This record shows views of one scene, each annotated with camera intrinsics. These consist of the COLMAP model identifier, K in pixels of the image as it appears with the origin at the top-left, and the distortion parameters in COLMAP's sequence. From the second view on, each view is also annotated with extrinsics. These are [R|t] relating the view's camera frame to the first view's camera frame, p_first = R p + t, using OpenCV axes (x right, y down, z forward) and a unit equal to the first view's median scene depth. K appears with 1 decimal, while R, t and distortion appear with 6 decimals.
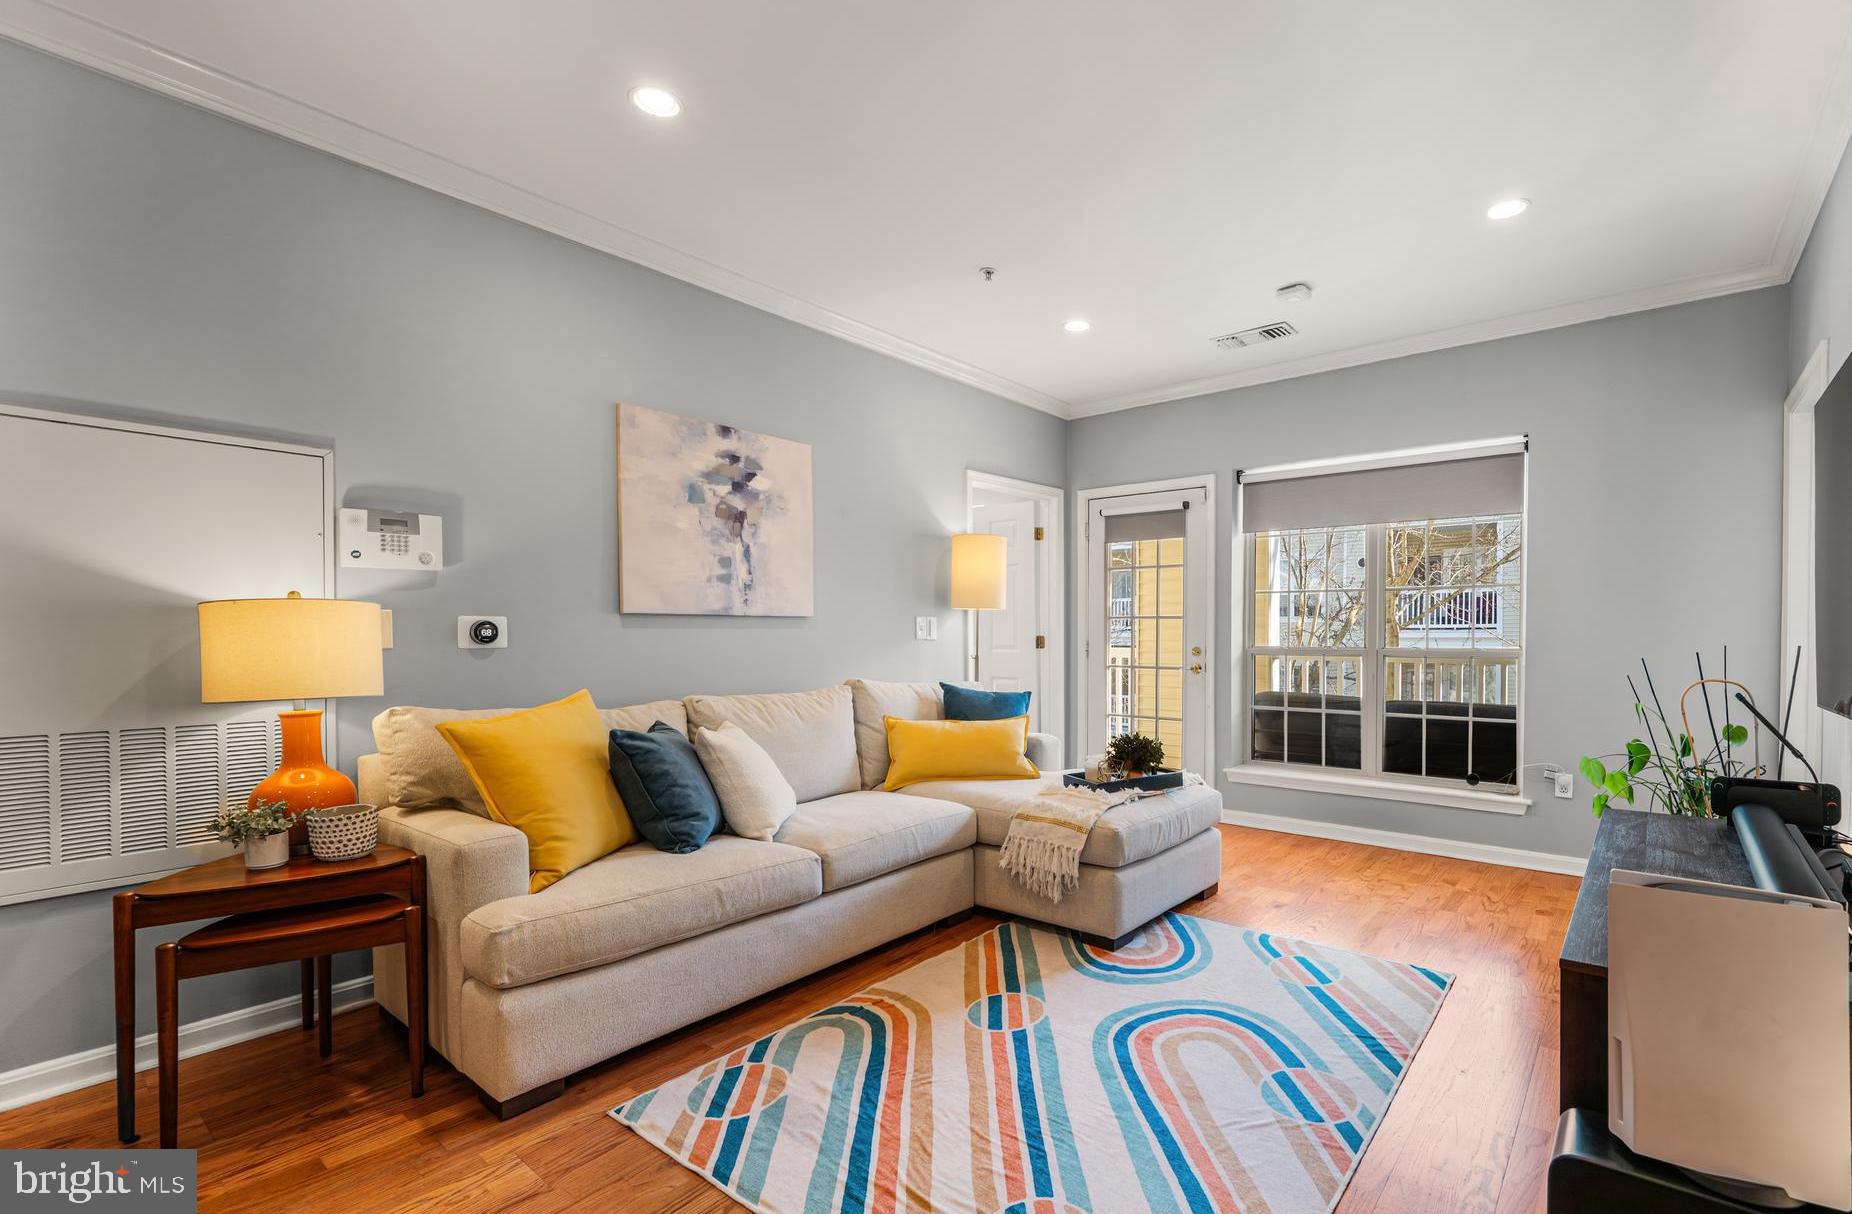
lens RADIAL K [[825.1, 0, 1011.1], [0, 825.1, 652.7], [0, 0, 1]] dist [0.004002, 0.000258]
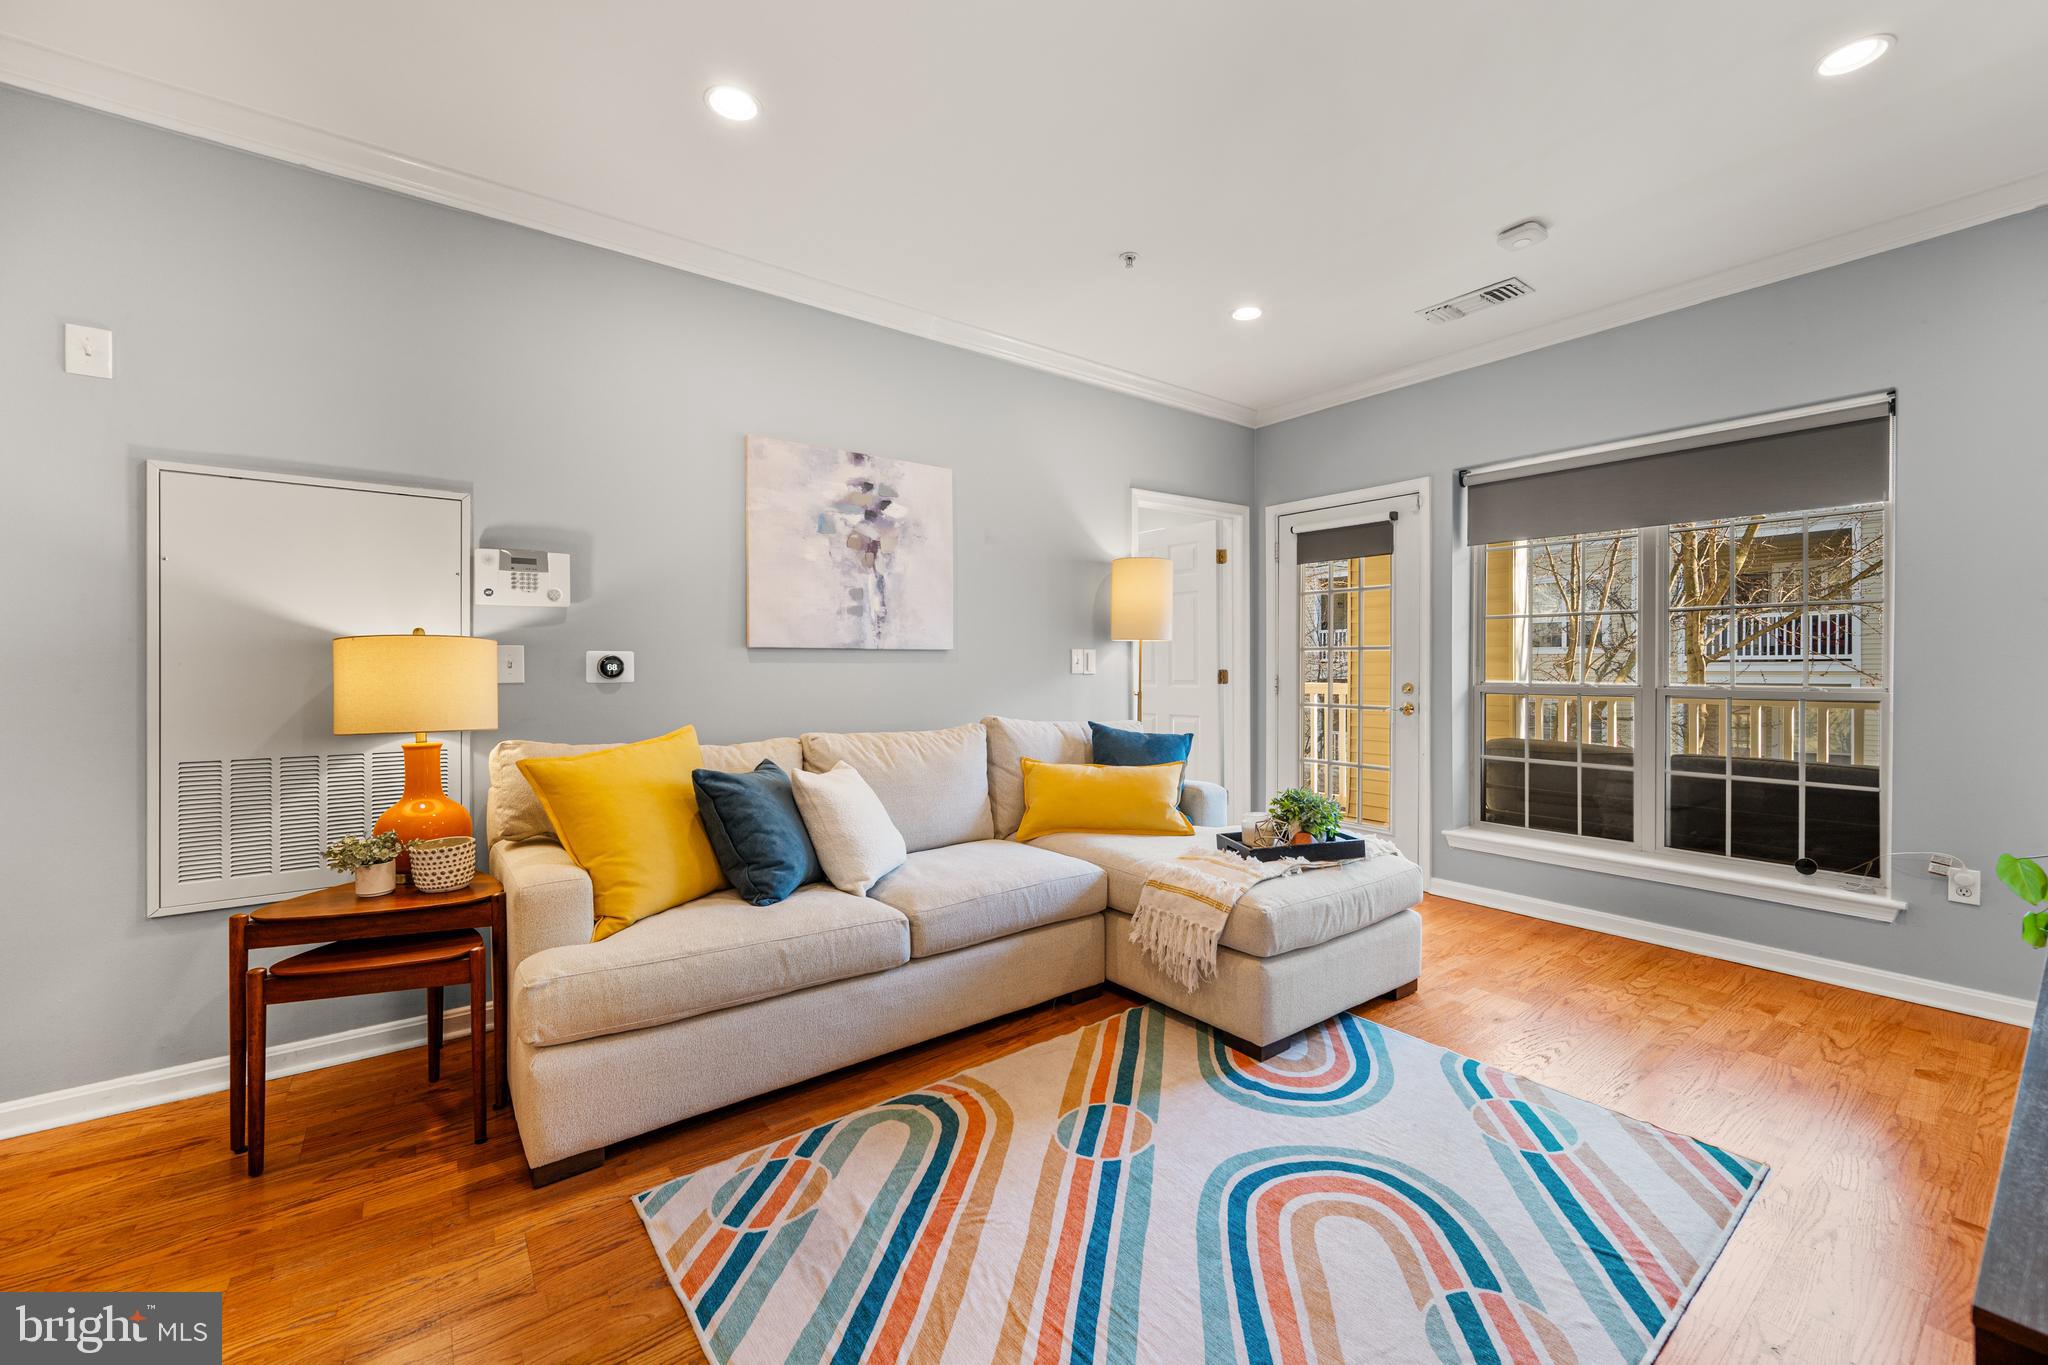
lens RADIAL K [[812.2, 0, 1021.9], [0, 812.2, 672.9], [0, 0, 1]] dist [0.001423, -0.000085]
pose [[0.964855, 0.001912, -0.262777, 0.110067], [-0.005782, 0.999886, -0.013954, -0.006413], [0.262721, 0.014983, 0.964756, 0.170210]]
